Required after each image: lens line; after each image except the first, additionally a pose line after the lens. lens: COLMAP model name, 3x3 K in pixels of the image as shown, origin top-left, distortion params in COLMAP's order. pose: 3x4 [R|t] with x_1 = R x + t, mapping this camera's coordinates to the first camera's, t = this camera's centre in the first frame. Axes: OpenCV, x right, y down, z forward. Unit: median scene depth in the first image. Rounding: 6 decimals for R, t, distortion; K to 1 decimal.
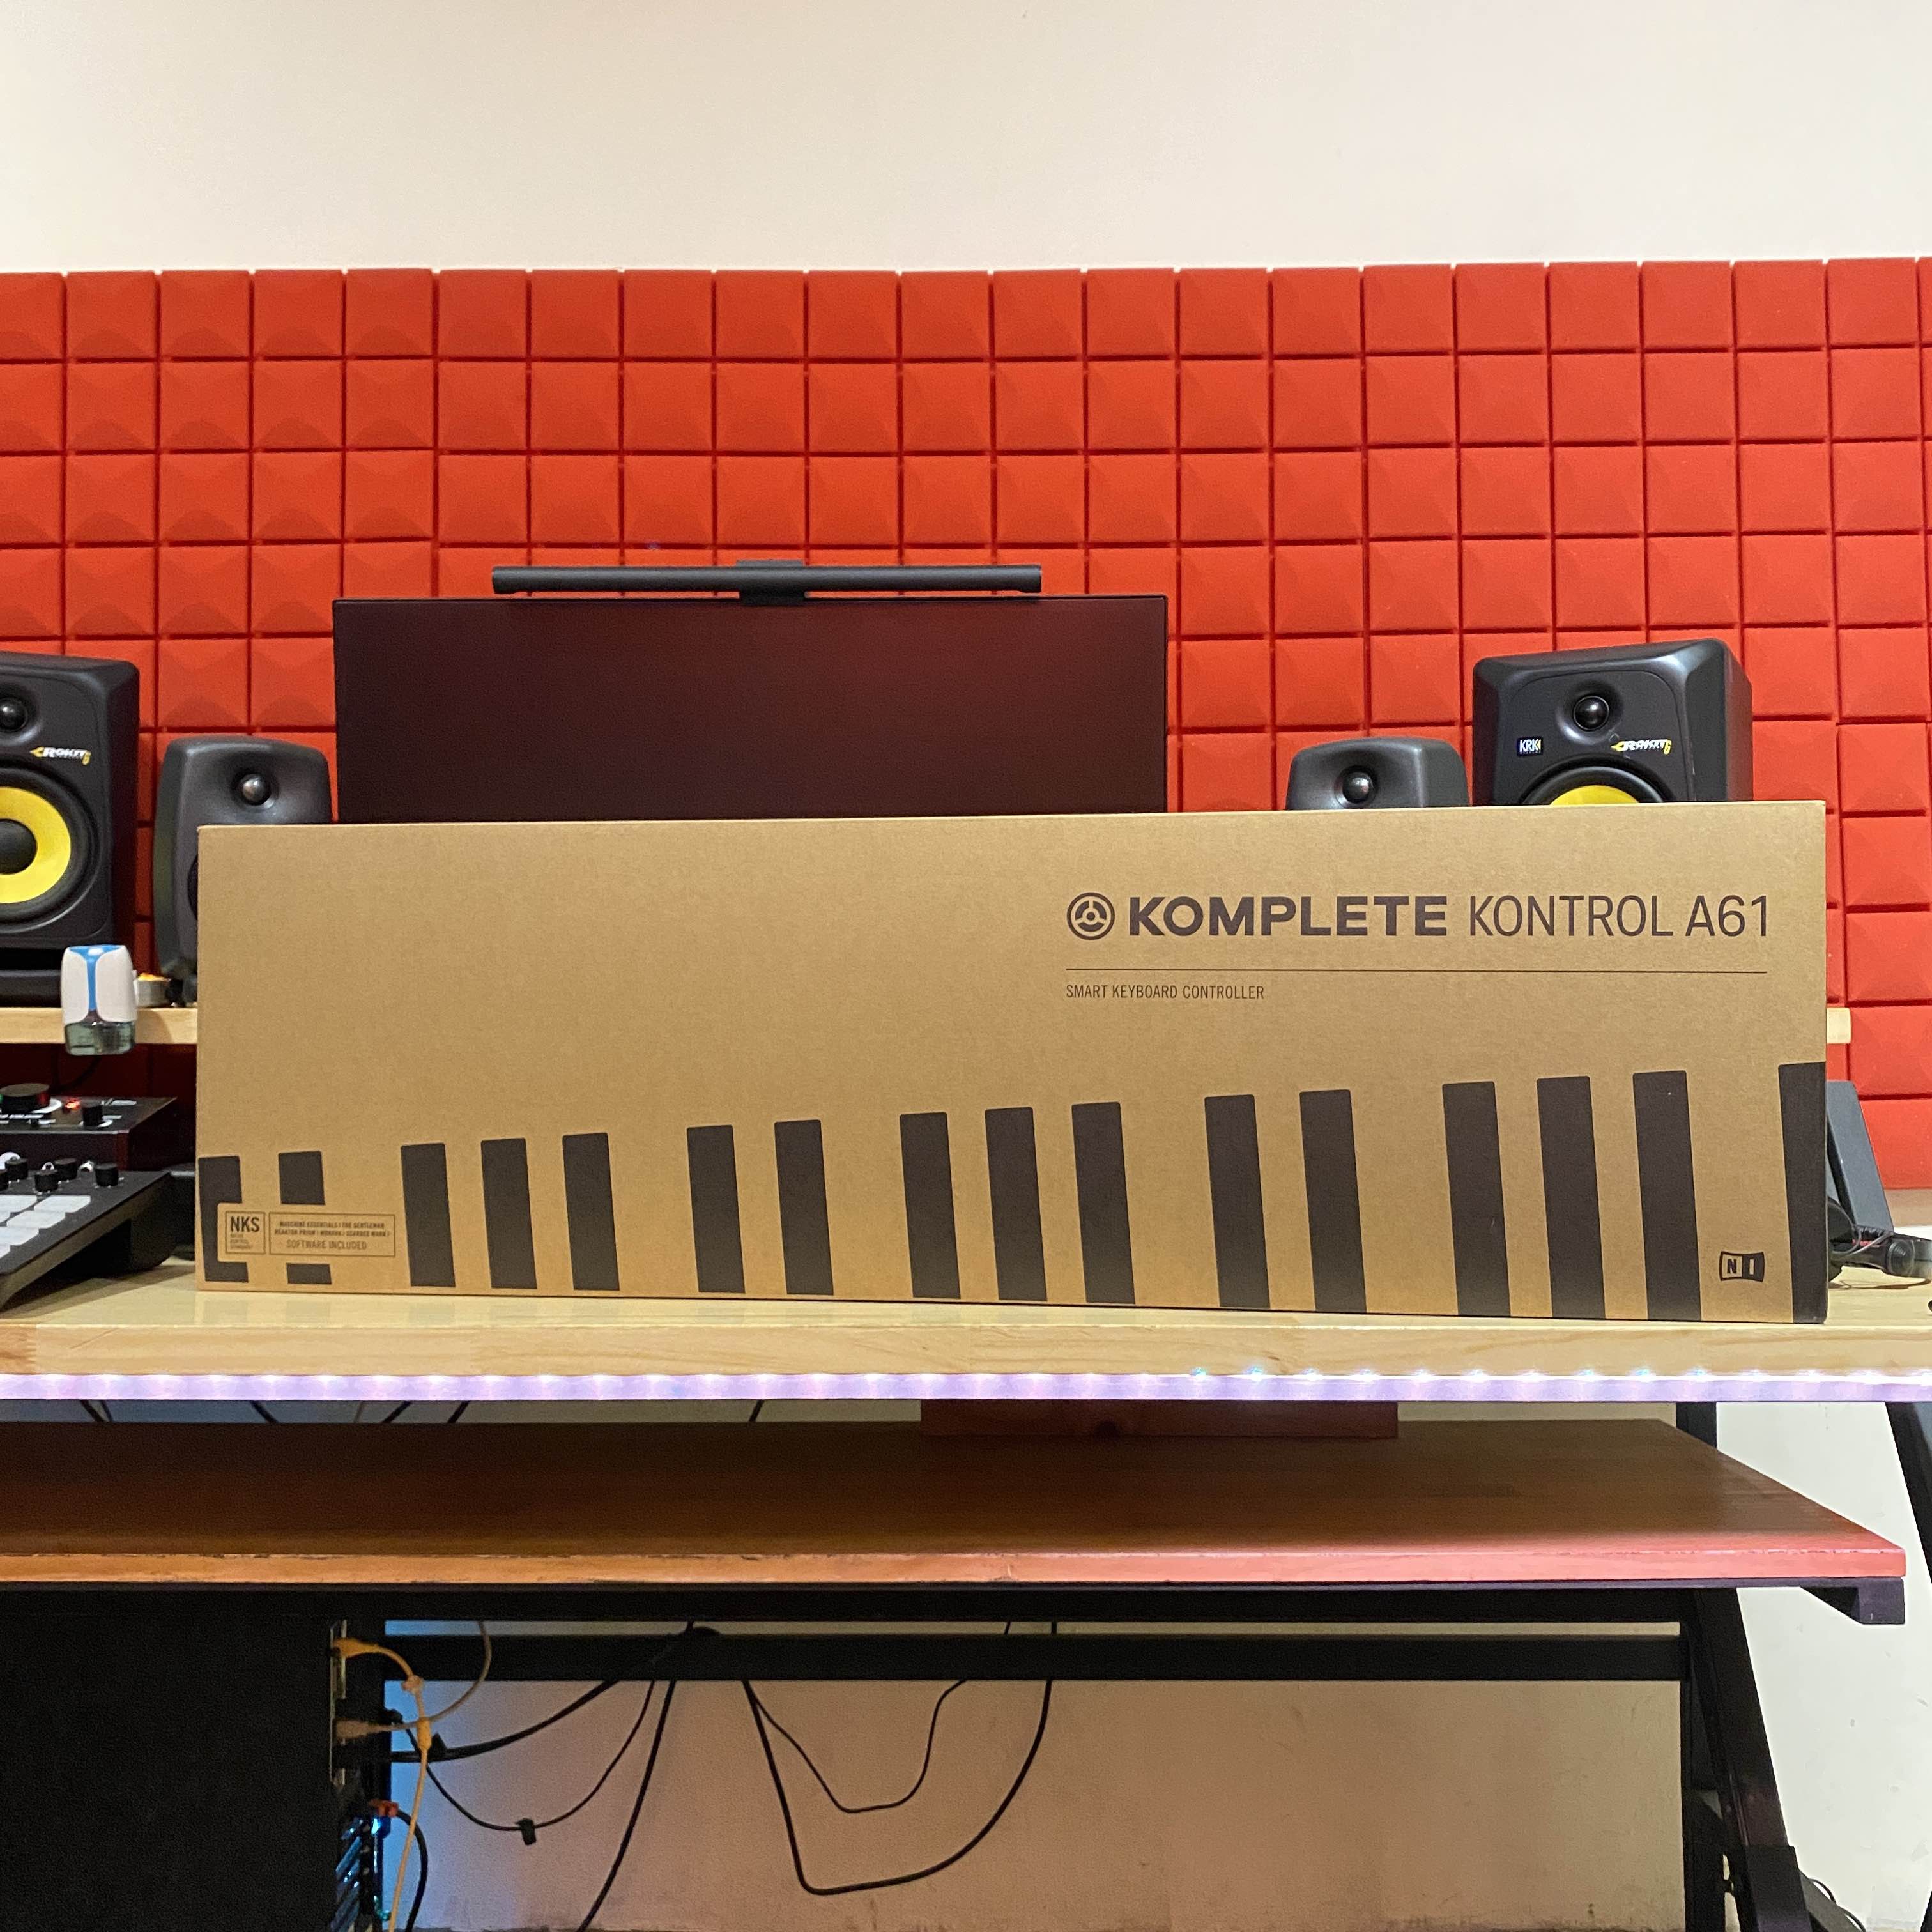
lens RADIAL K [[1990.1, 0, 966.0], [0, 1990.1, 966.0], [0, 0, 1]] dist [-0.008289, 0.020328]
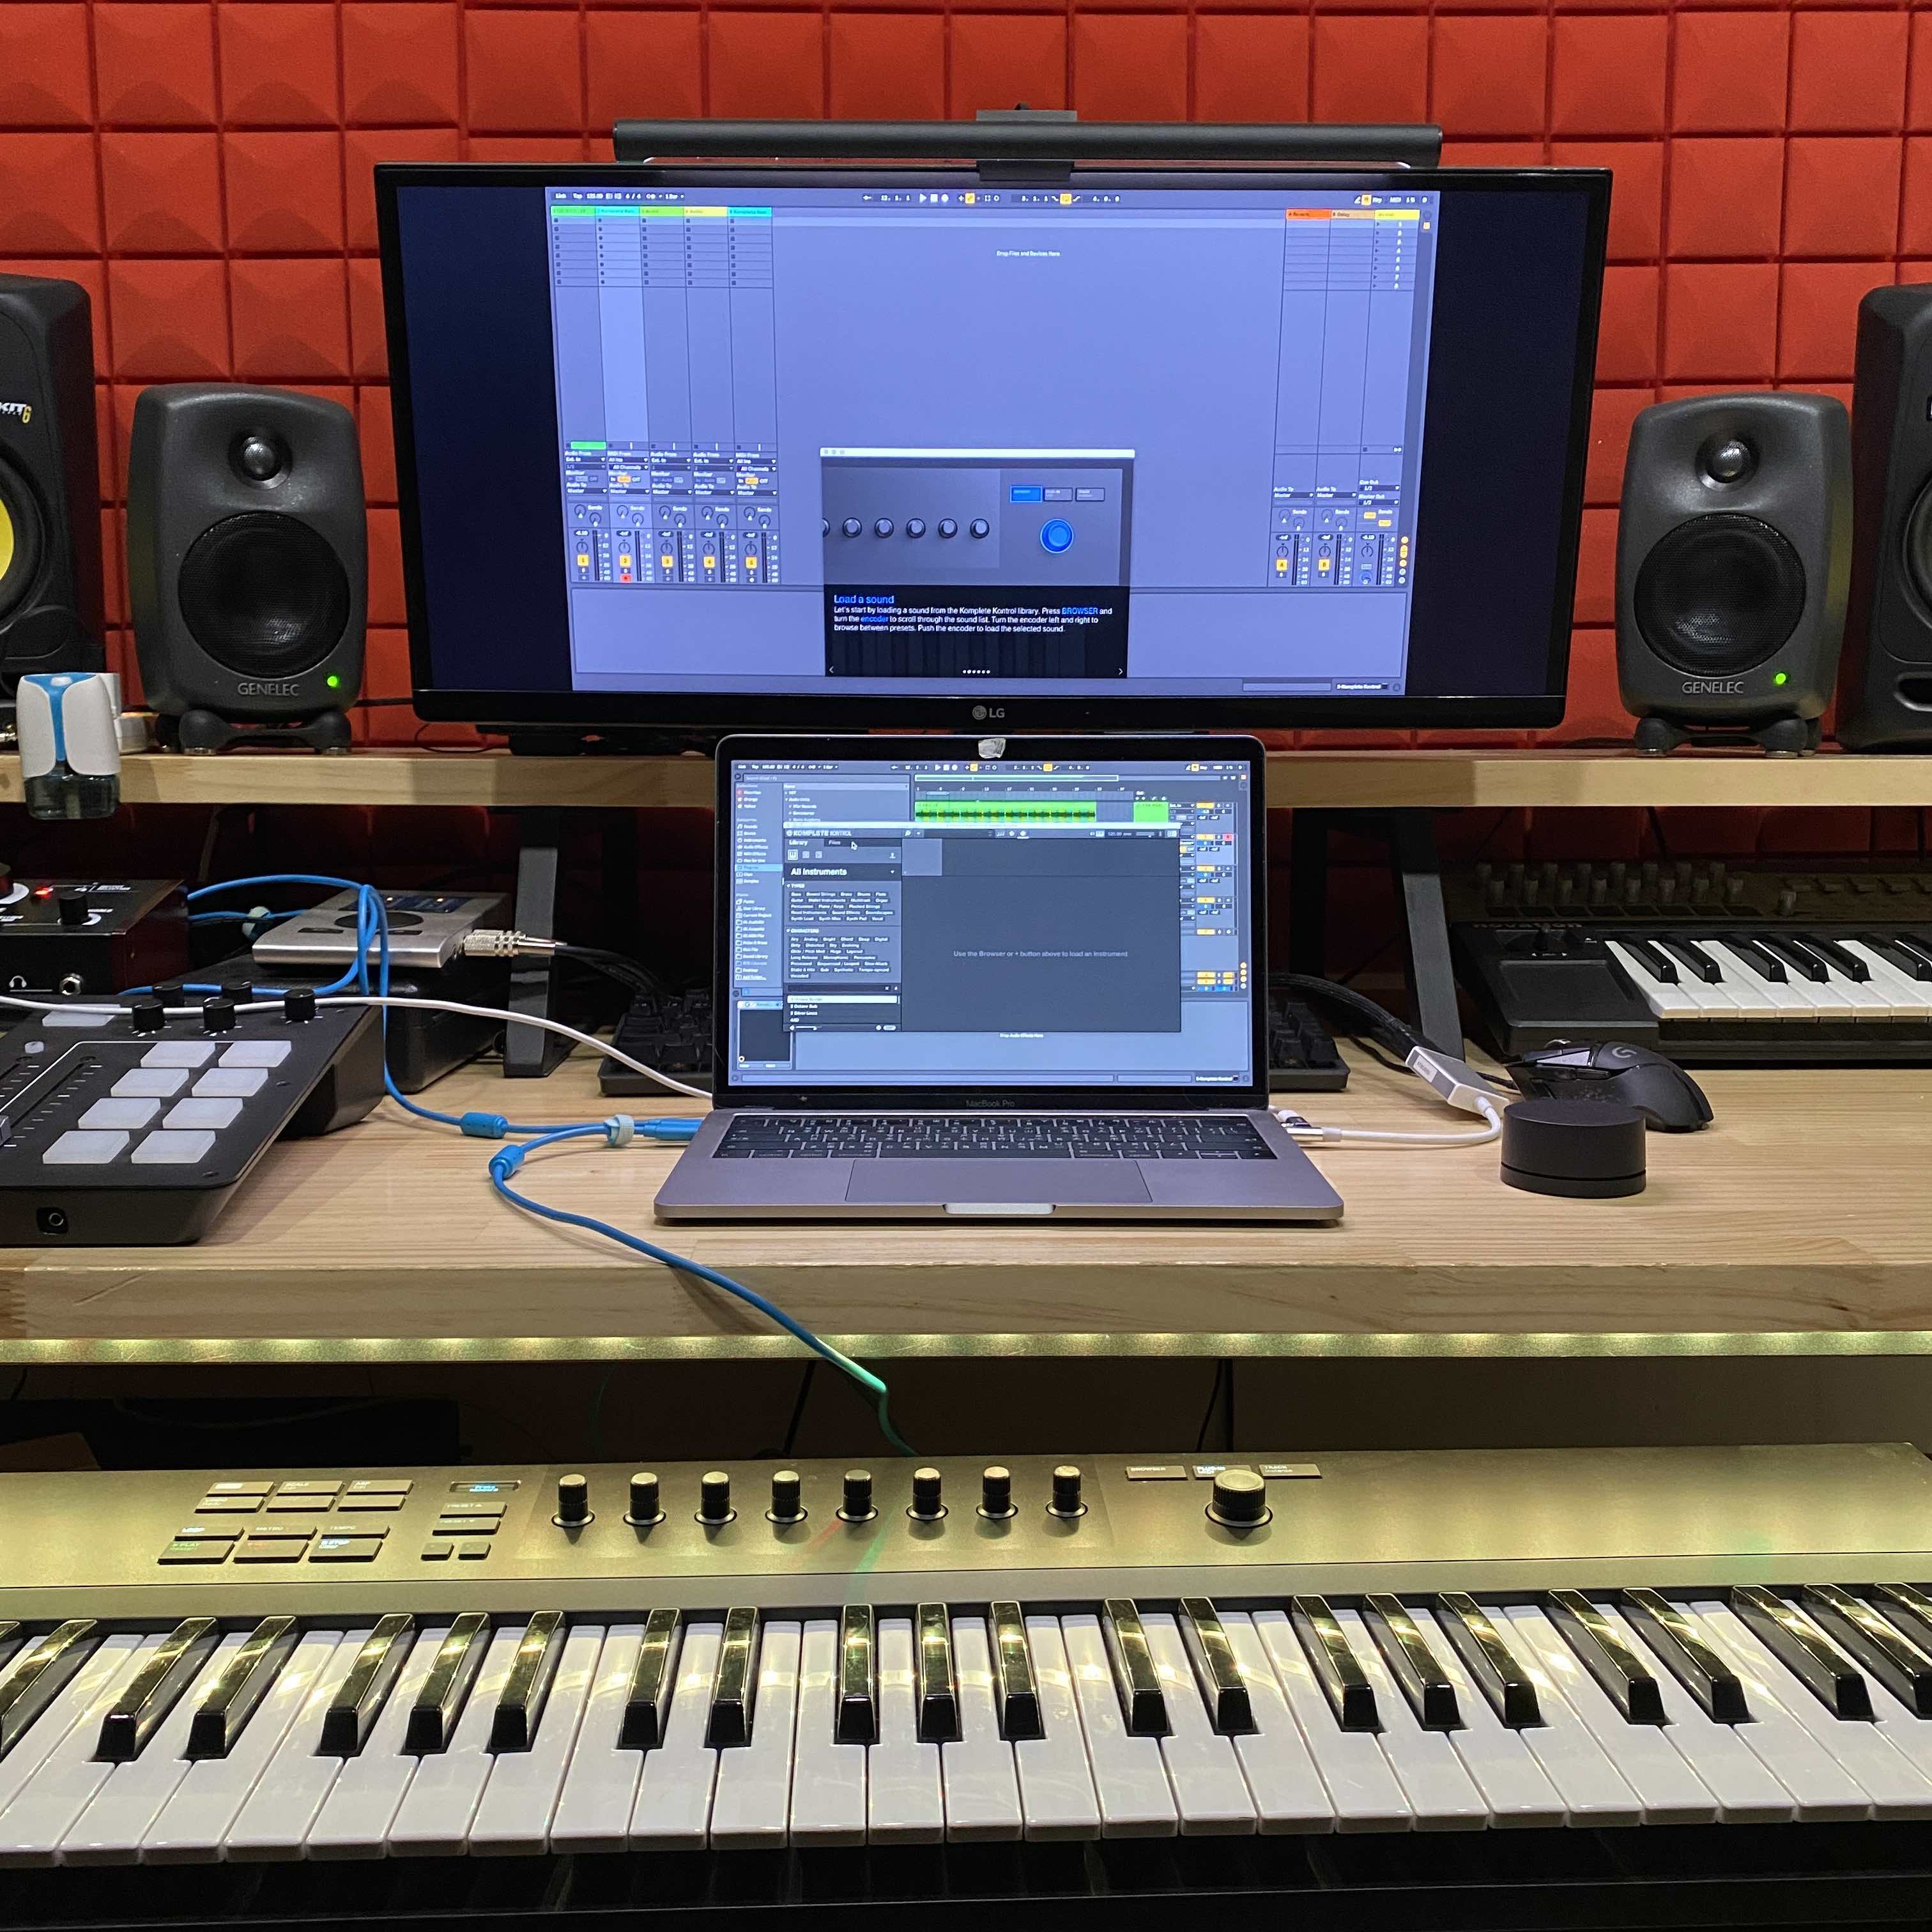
lens RADIAL K [[1990.1, 0, 966.0], [0, 1990.1, 966.0], [0, 0, 1]] dist [-0.008289, 0.020328]
pose [[0.999794, -0.000260, 0.020318, -0.114733], [-0.002920, 0.987703, 0.156317, -0.018887], [-0.020109, -0.156344, 0.987498, 0.243240]]
